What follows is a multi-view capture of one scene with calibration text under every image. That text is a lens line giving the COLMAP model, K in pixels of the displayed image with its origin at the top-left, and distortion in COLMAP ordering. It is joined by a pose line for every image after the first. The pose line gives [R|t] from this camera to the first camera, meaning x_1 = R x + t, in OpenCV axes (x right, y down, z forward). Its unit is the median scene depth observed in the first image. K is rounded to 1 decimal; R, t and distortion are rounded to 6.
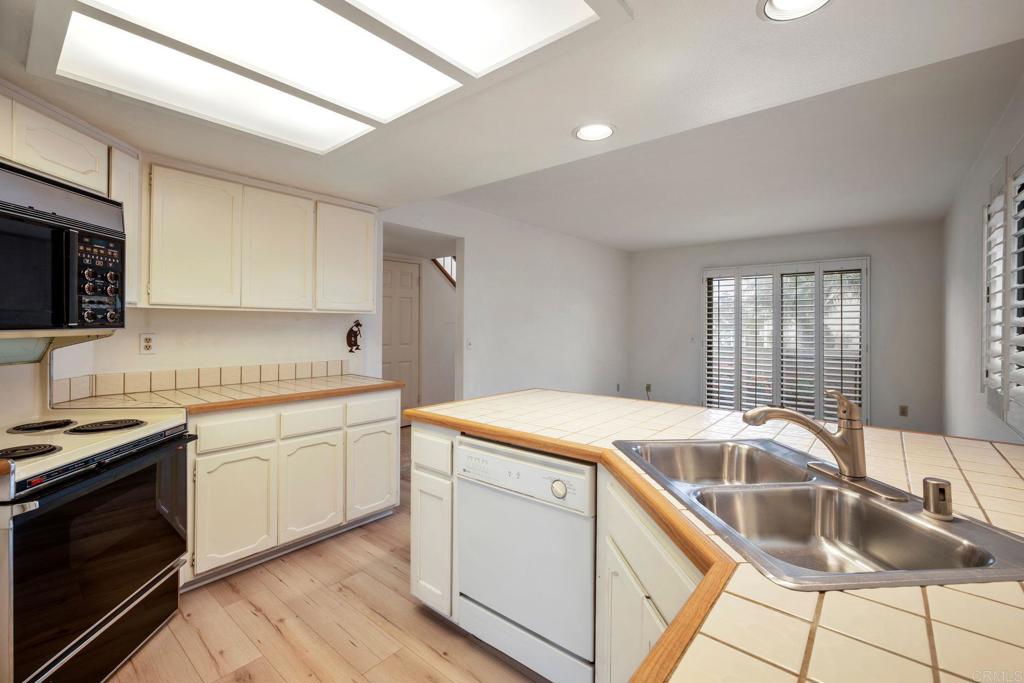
lens RADIAL K [[441.3, 0, 517.3], [0, 441.3, 324.6], [0, 0, 1]] dist [0.000305, -0.000127]
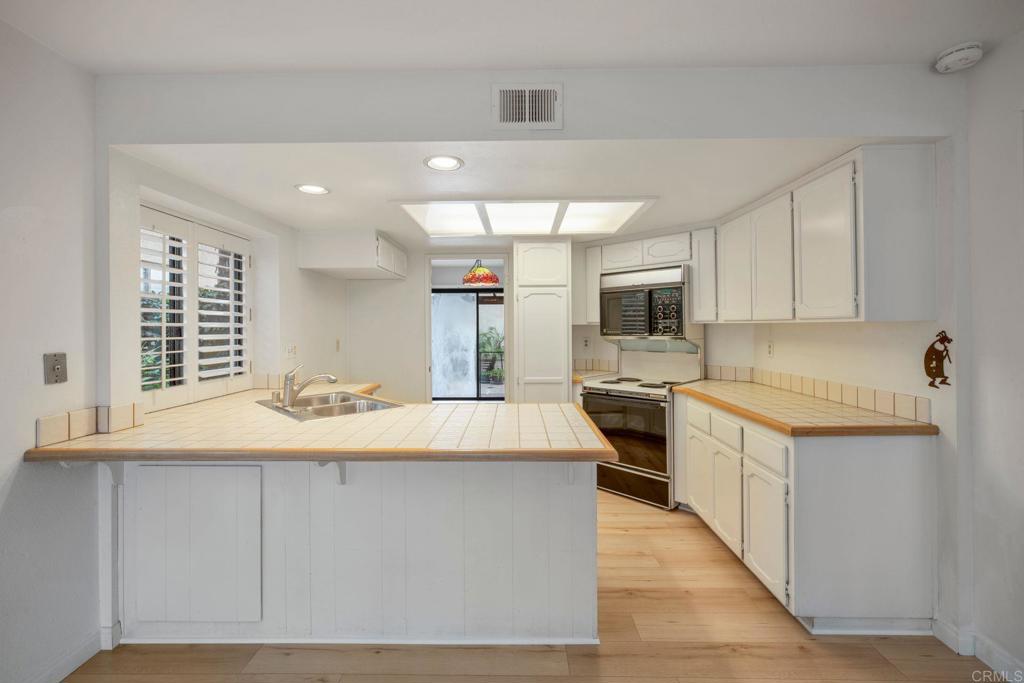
lens RADIAL K [[441.3, 0, 511.3], [0, 441.3, 332.5], [0, 0, 1]] dist [0.000305, -0.000127]
pose [[-0.774096, 0.006647, -0.633033, 0.444992], [0.001529, 0.999962, 0.008630, -0.015063], [0.633066, 0.005712, -0.774077, 1.178228]]
